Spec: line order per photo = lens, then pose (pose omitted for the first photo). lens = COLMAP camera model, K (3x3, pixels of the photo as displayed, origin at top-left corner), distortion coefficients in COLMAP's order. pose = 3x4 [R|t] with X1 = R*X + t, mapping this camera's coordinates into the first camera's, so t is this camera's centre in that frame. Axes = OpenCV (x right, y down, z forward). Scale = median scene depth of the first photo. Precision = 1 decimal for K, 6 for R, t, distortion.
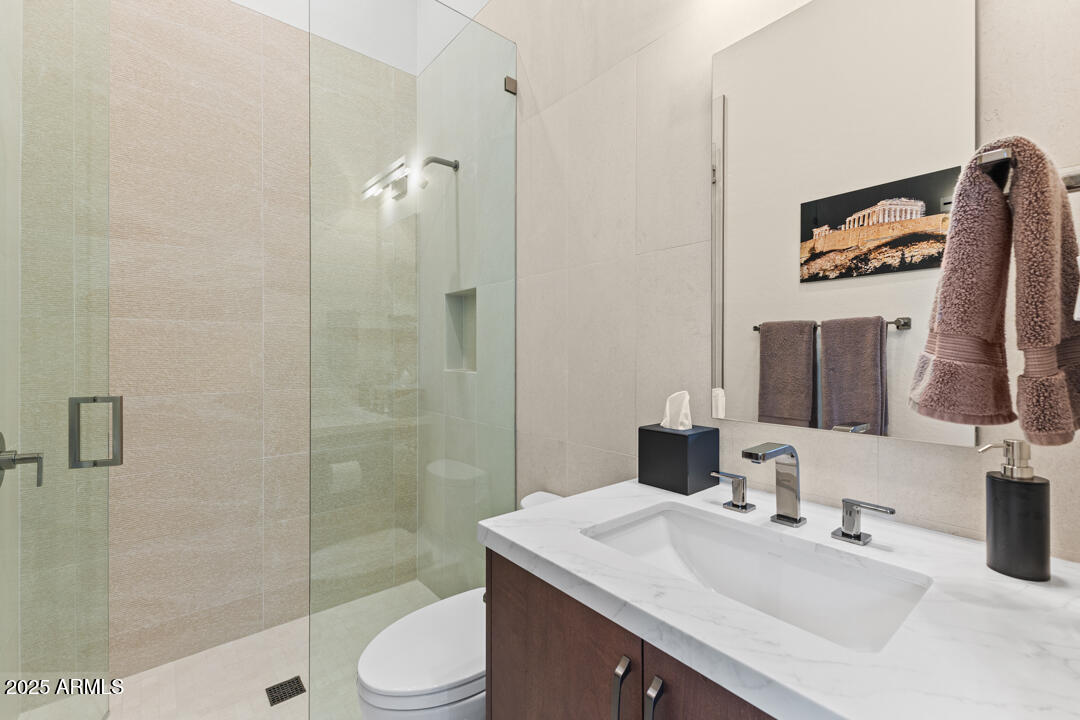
lens RADIAL K [[472.2, 0, 539.6], [0, 472.2, 355.4], [0, 0, 1]] dist [0.001044, 0.000109]
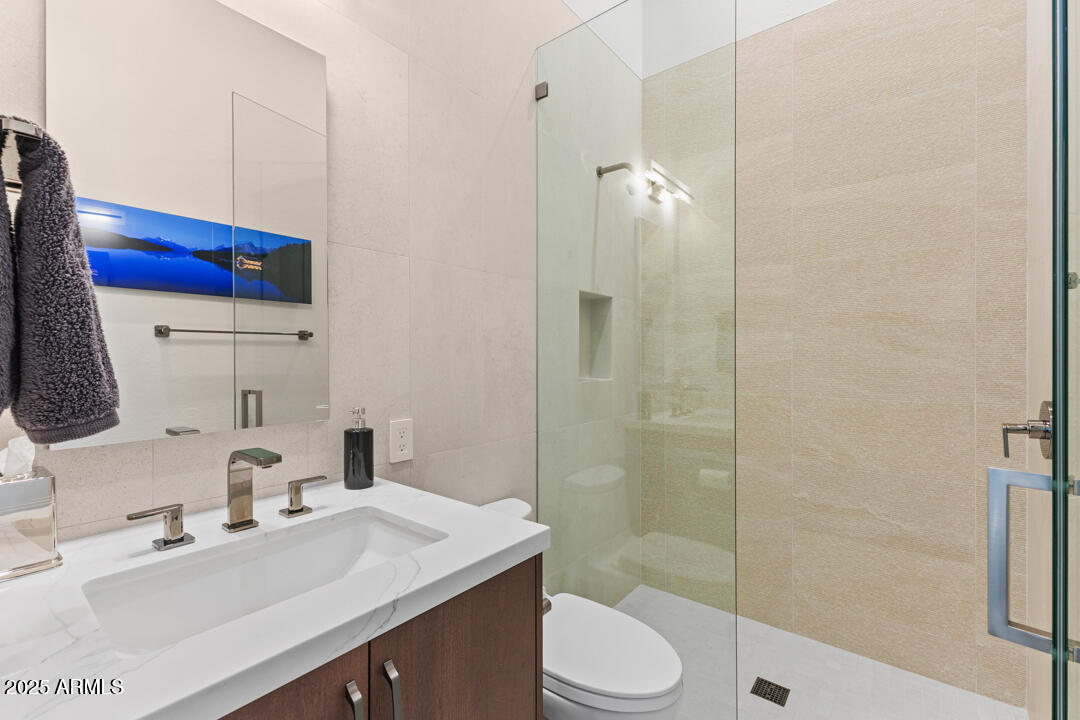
lens RADIAL K [[472.2, 0, 539.0], [0, 472.2, 358.9], [0, 0, 1]] dist [0.001044, 0.000109]
pose [[-0.192223, 0.007765, 0.981321, -0.610259], [0.029561, 0.999561, -0.002119, 0.019410], [-0.980906, 0.028601, -0.192368, 0.602576]]
